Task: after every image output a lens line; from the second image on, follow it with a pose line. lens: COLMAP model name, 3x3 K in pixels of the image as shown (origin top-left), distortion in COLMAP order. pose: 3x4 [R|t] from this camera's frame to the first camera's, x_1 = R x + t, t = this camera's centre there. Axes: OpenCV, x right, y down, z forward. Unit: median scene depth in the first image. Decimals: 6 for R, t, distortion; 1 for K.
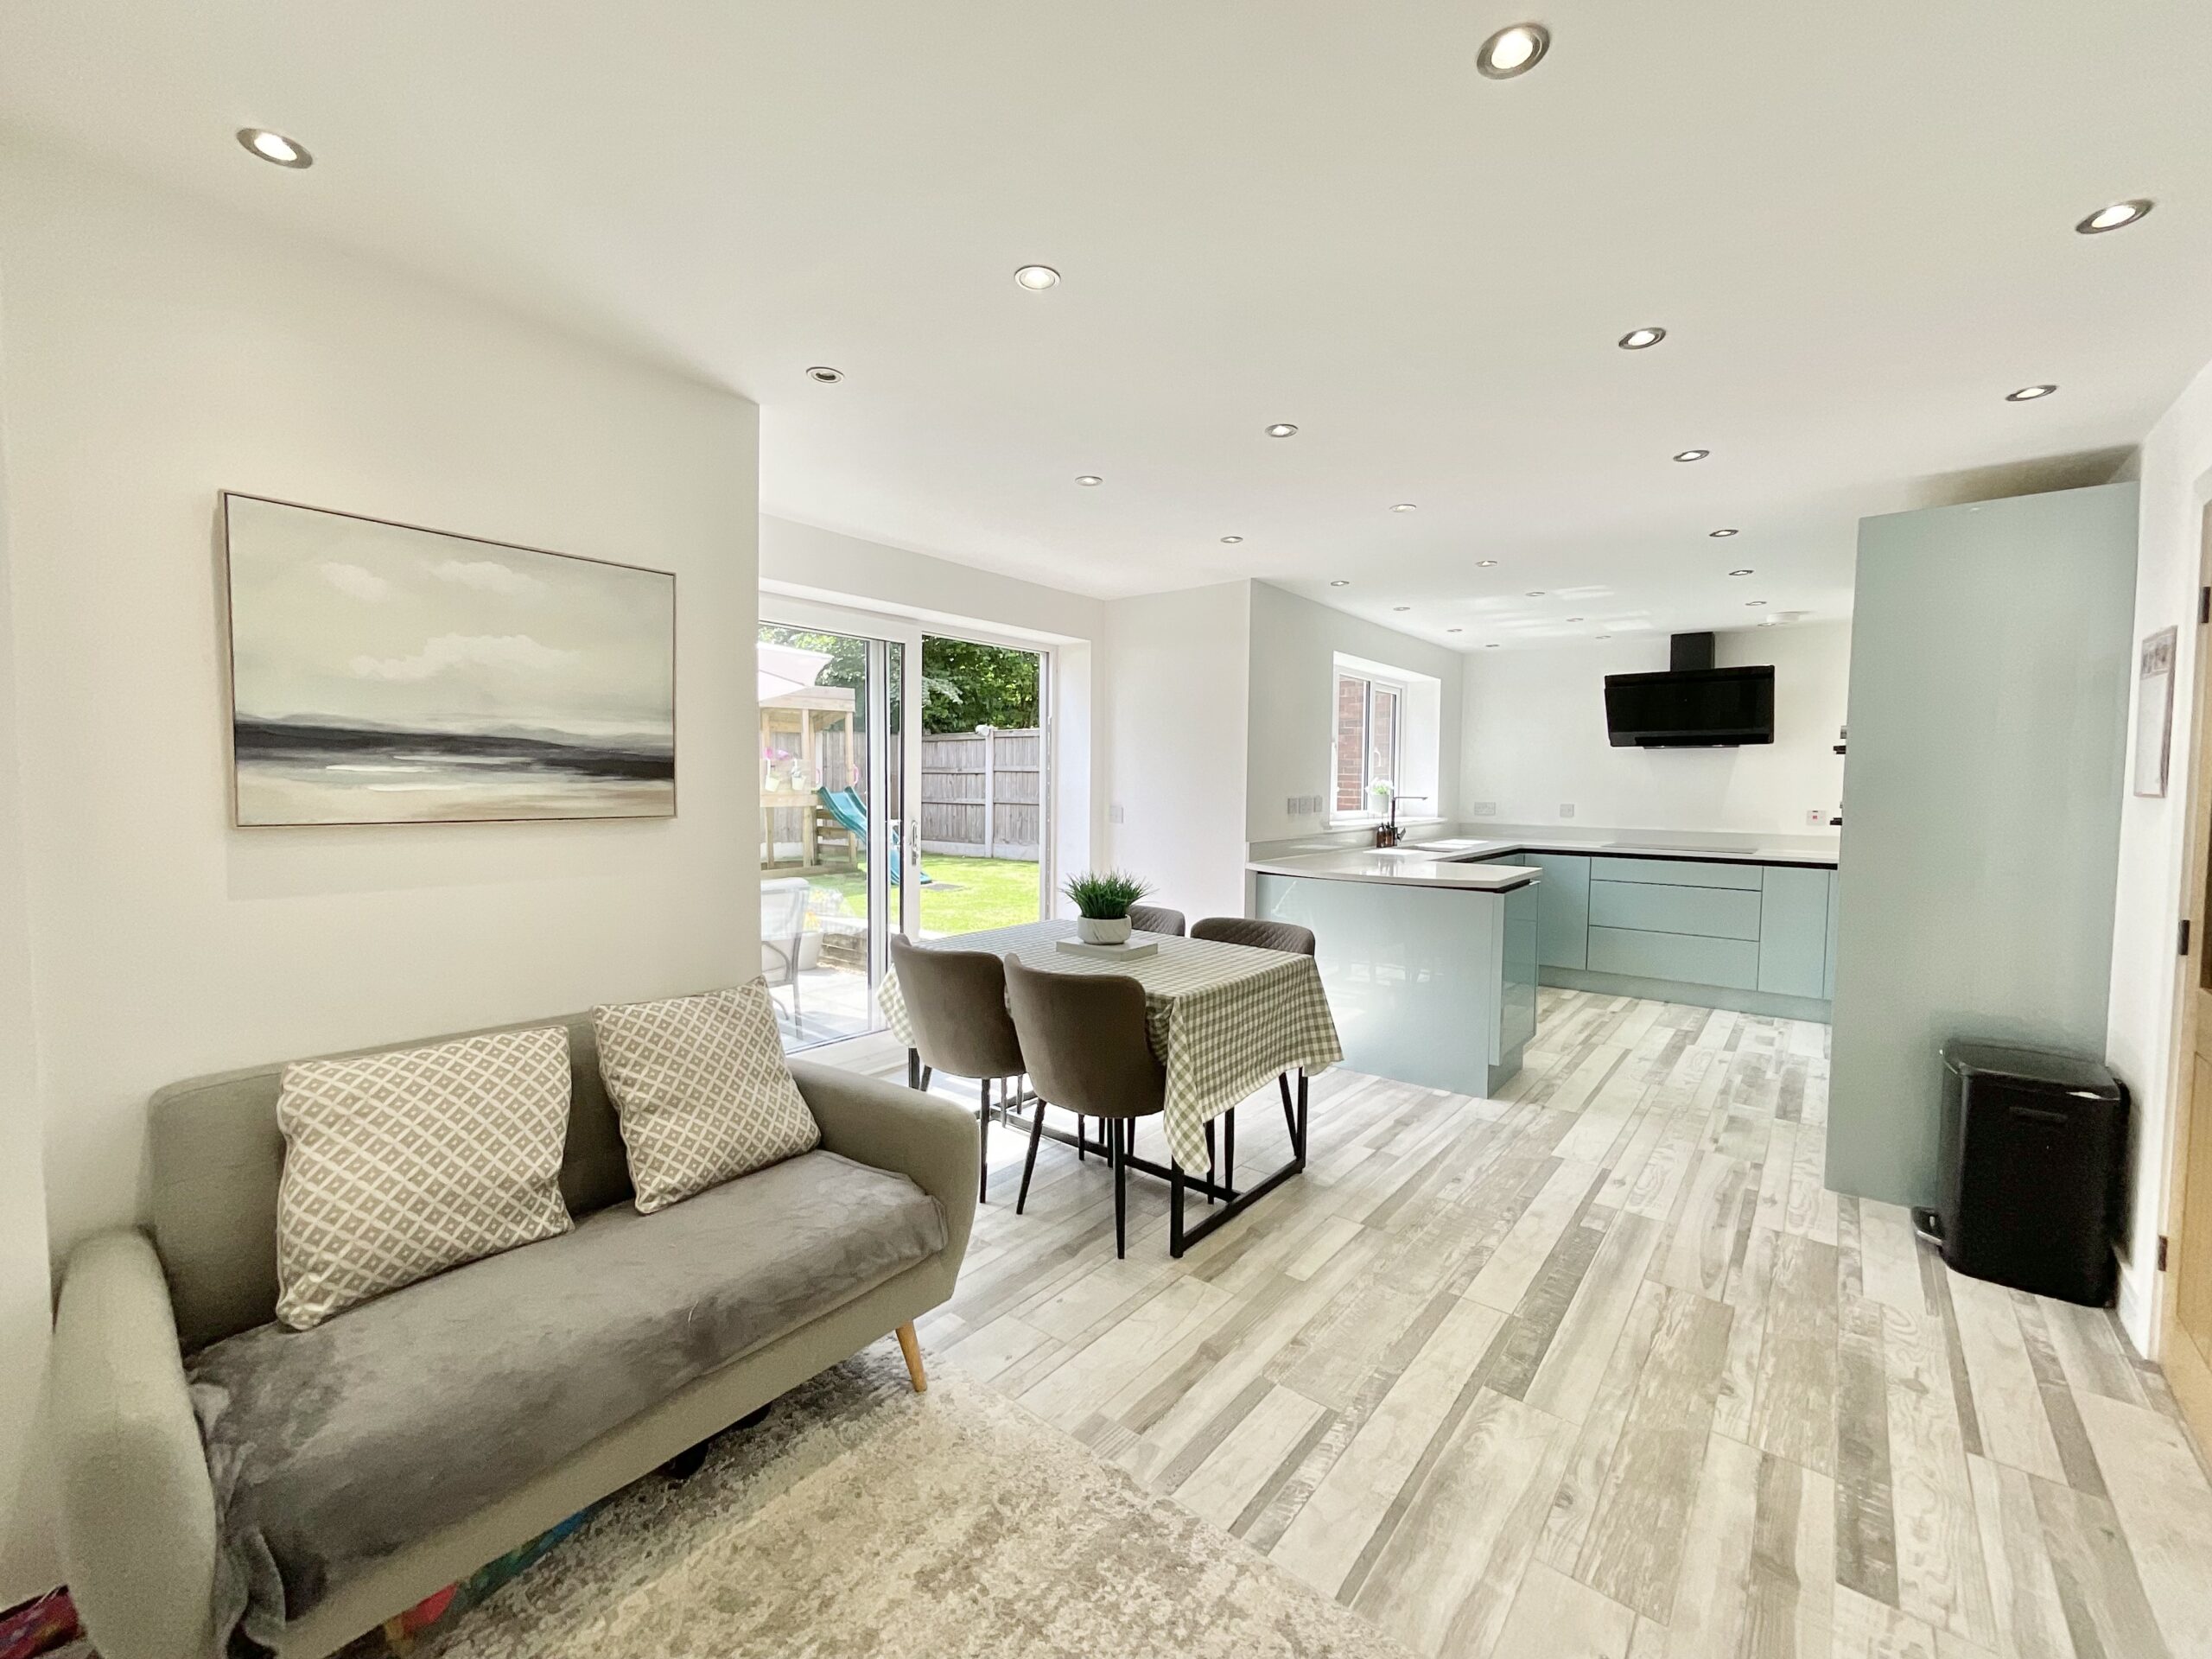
lens RADIAL K [[902.1, 0, 1105.9], [0, 902.1, 834.3], [0, 0, 1]] dist [0.004267, -0.001595]
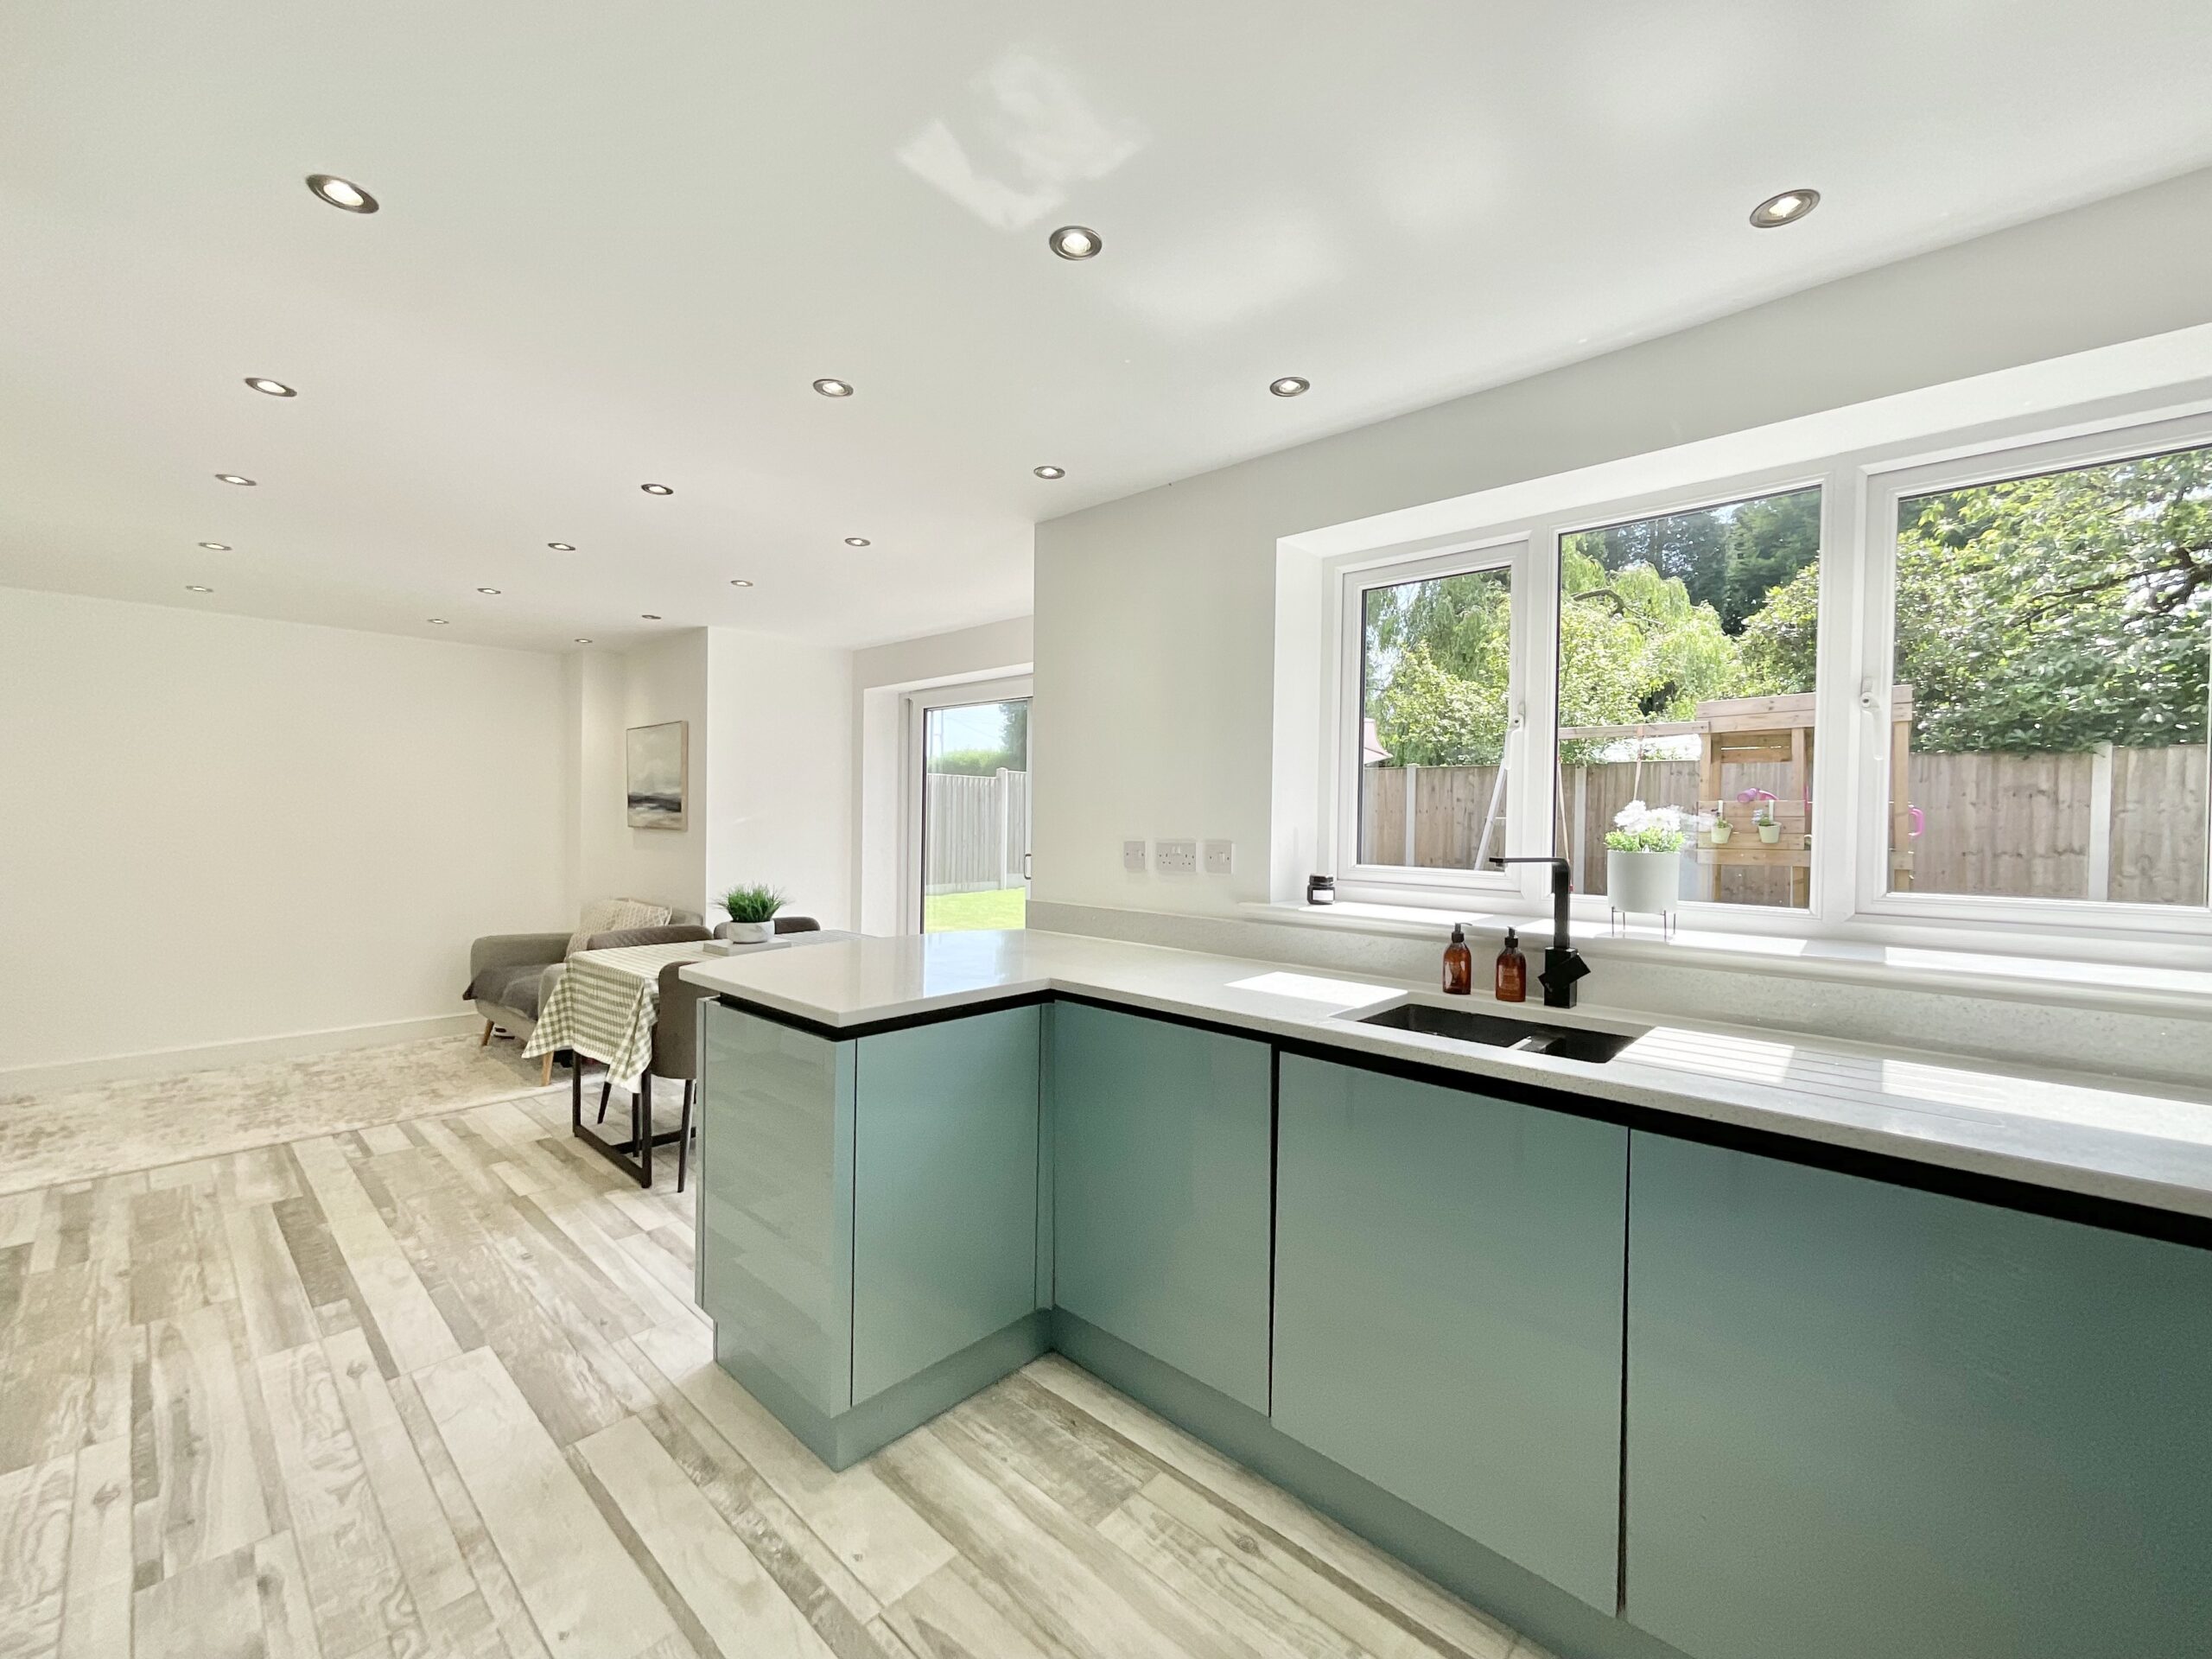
lens RADIAL K [[902.1, 0, 1102.9], [0, 902.1, 827.5], [0, 0, 1]] dist [0.004267, -0.001595]
pose [[-0.065787, -0.002267, -0.997831, 1.504447], [-0.073252, 0.997310, 0.002564, -0.092095], [0.995141, 0.073262, -0.065776, 1.944427]]
